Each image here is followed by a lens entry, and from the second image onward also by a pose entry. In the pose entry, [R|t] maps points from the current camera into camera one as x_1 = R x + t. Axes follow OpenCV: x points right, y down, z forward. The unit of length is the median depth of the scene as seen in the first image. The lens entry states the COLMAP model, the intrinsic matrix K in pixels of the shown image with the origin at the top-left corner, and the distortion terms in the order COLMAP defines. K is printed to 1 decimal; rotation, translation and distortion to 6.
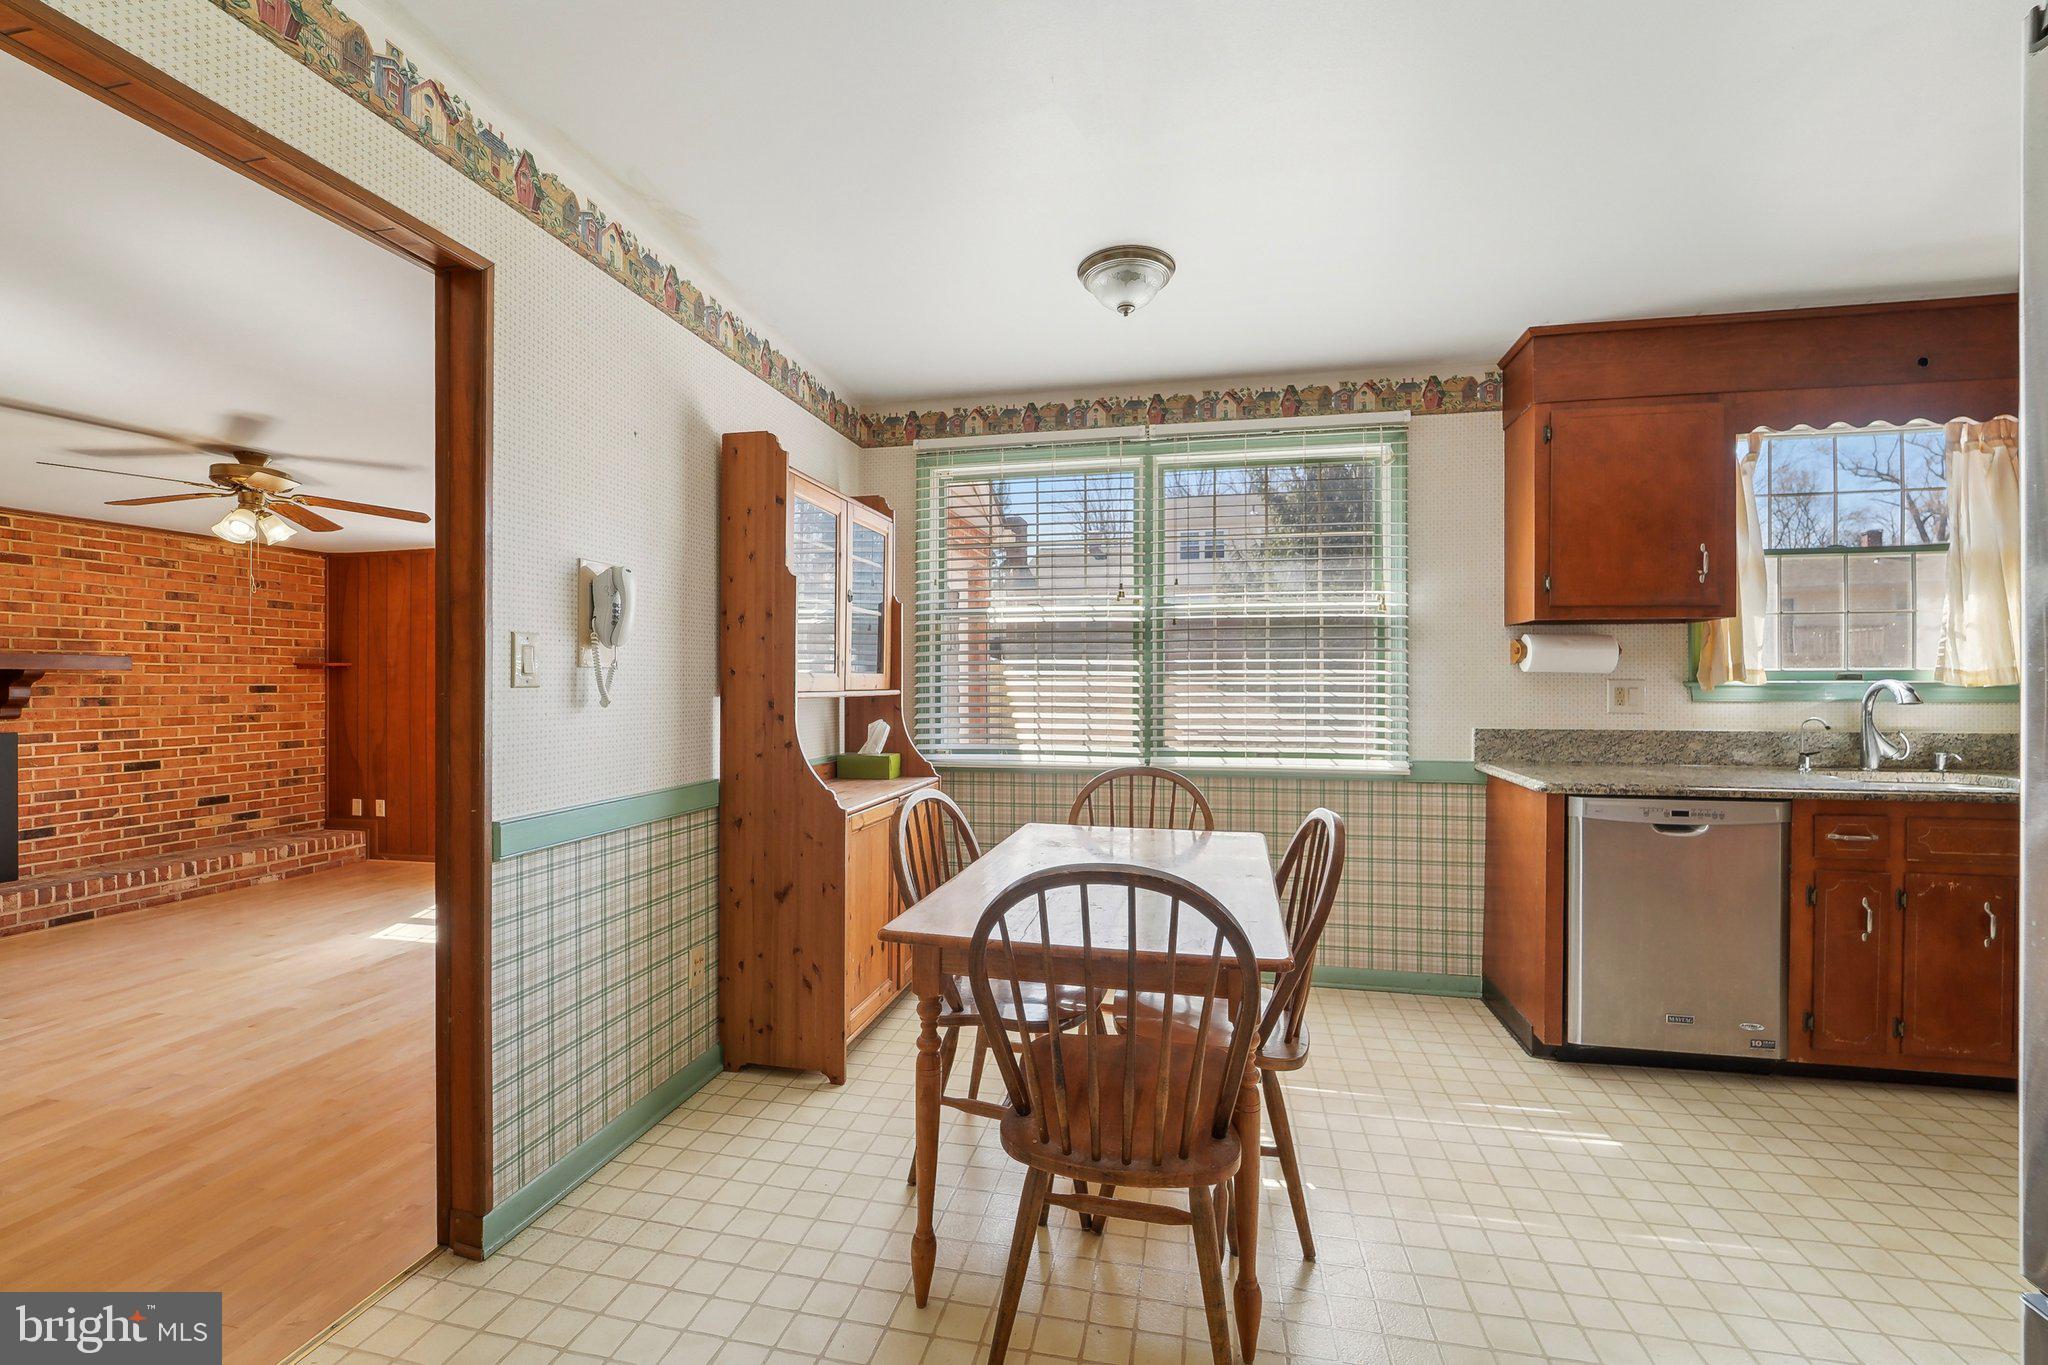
lens RADIAL K [[830.8, 0, 1033.9], [0, 830.8, 688.9], [0, 0, 1]] dist [-0.023500, 0.002224]
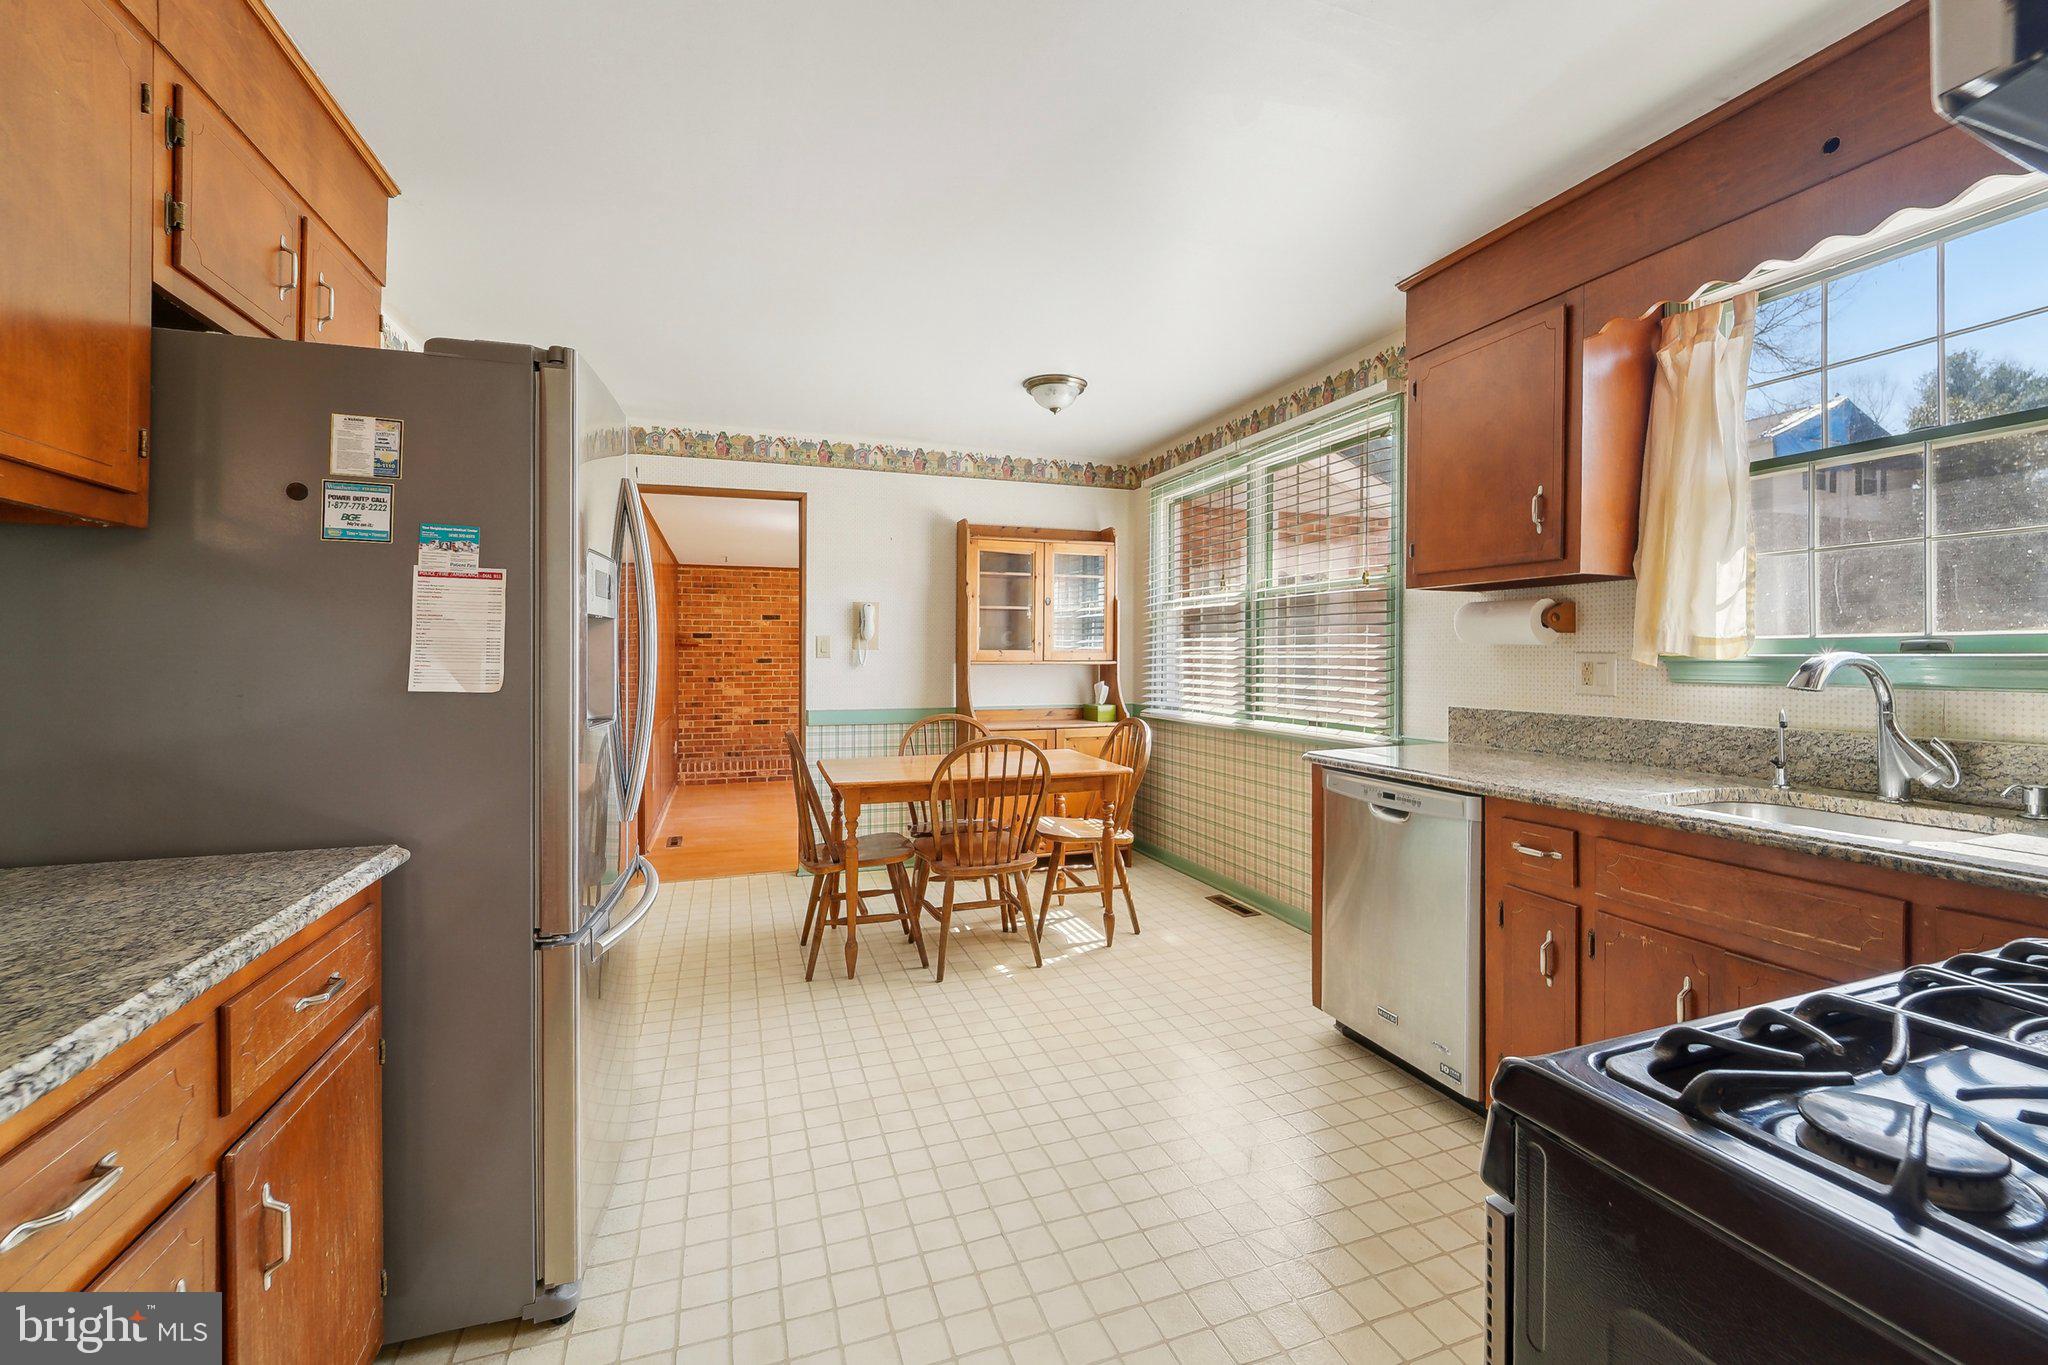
lens RADIAL K [[830.8, 0, 1024.8], [0, 830.8, 664.3], [0, 0, 1]] dist [-0.023500, 0.002224]
pose [[0.529195, 0.009547, -0.848447, 0.572704], [-0.005200, 0.999954, 0.008008, -0.001815], [0.848485, 0.000174, 0.529220, 0.060700]]
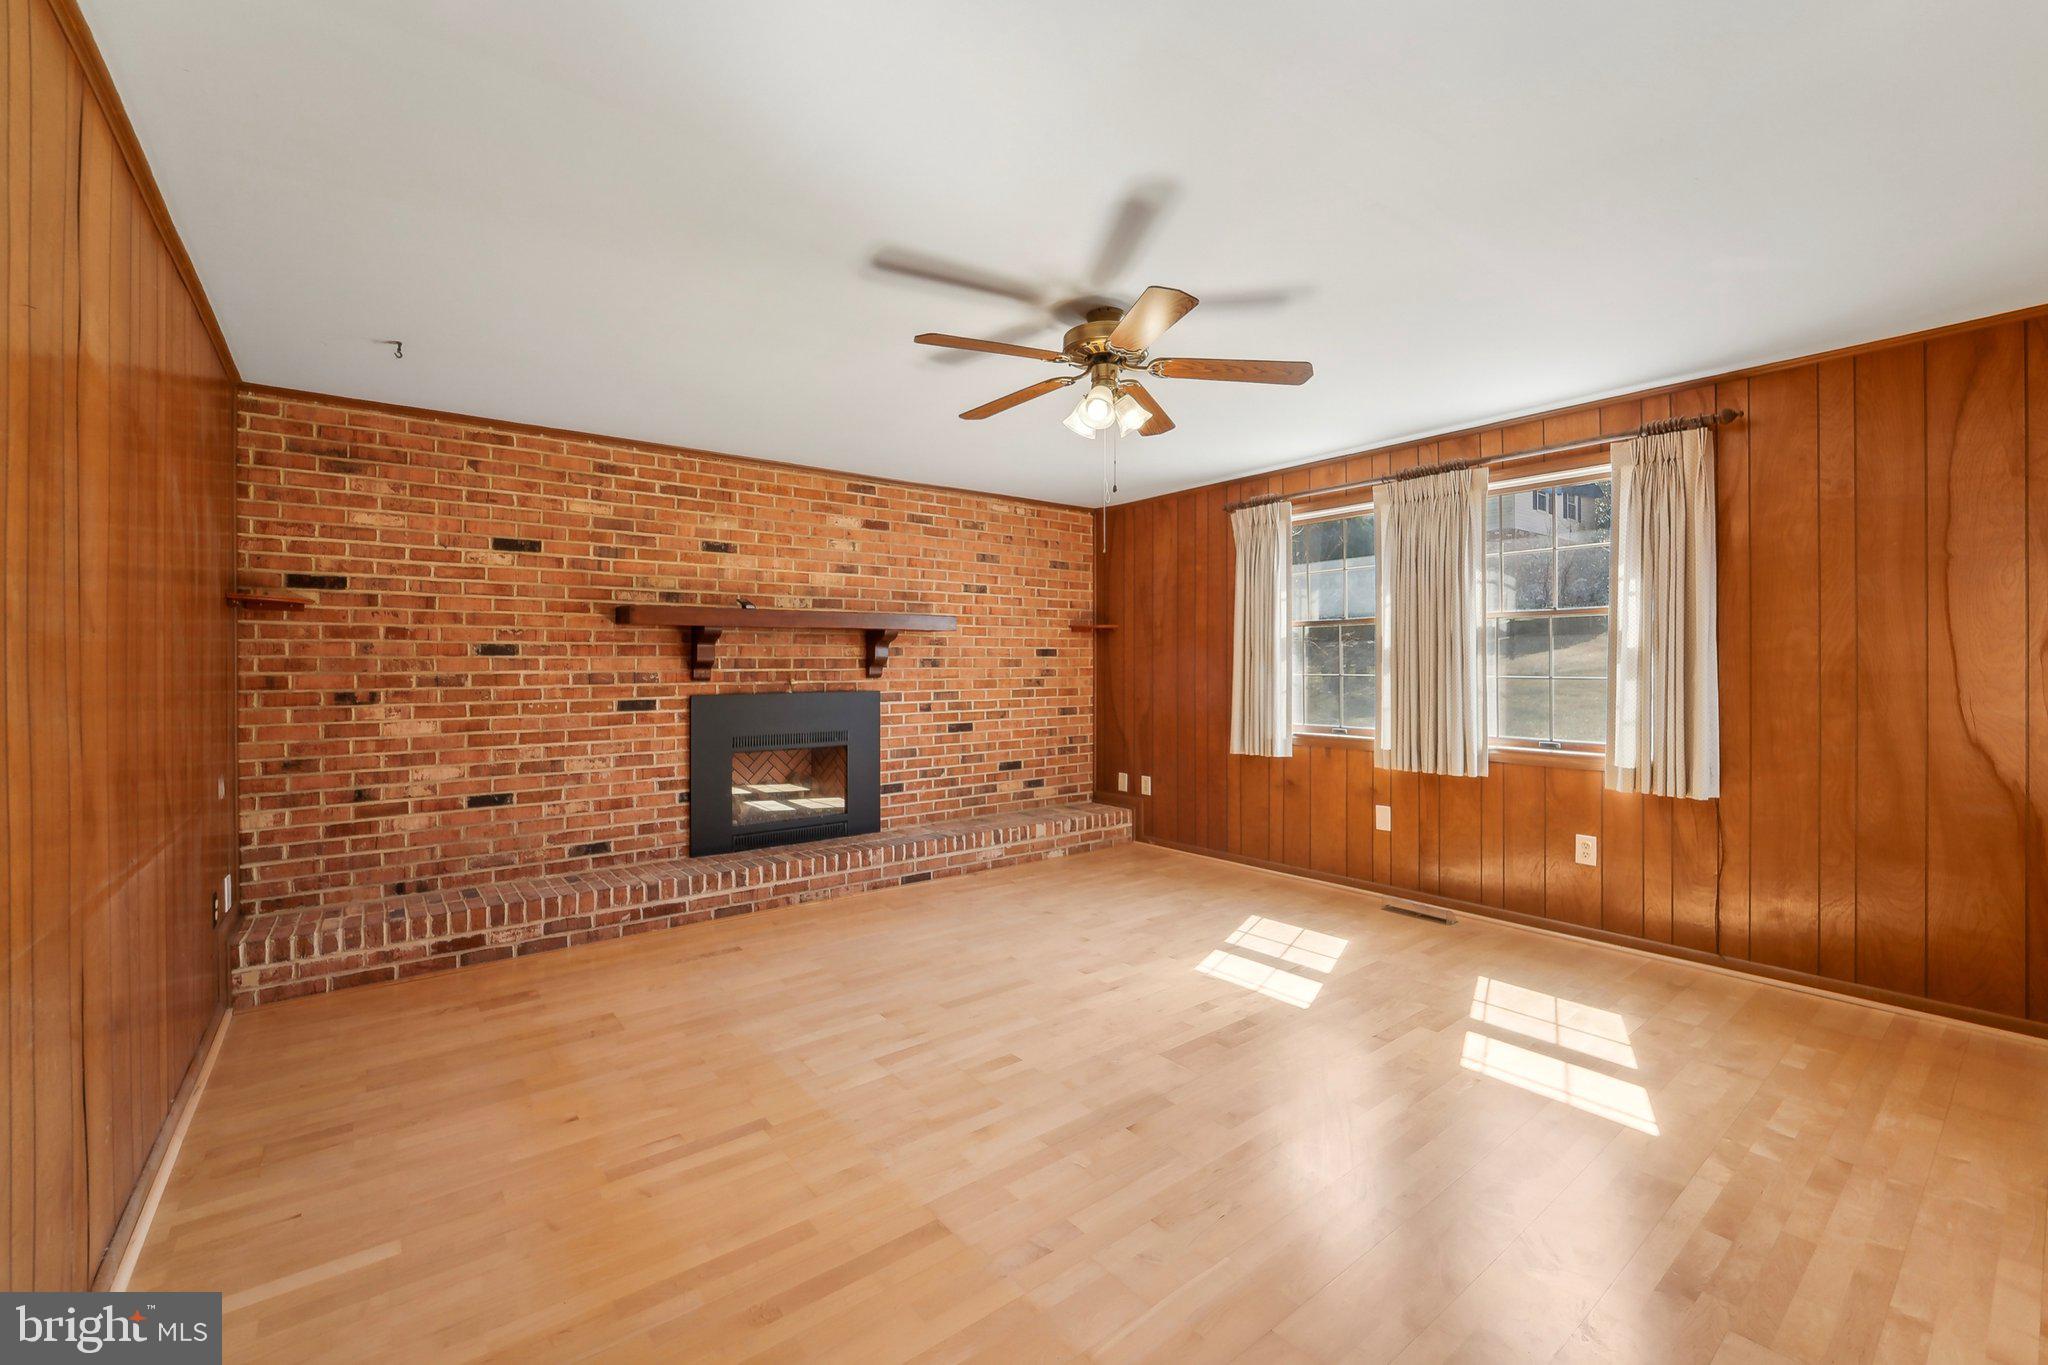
lens RADIAL K [[830.8, 0, 1013.0], [0, 830.8, 677.1], [0, 0, 1]] dist [-0.023500, 0.002224]
pose [[0.753273, 0.010945, -0.657617, -0.384056], [-0.003753, 0.999917, 0.012343, 0.020088], [0.657697, -0.006830, 0.753251, 0.272936]]
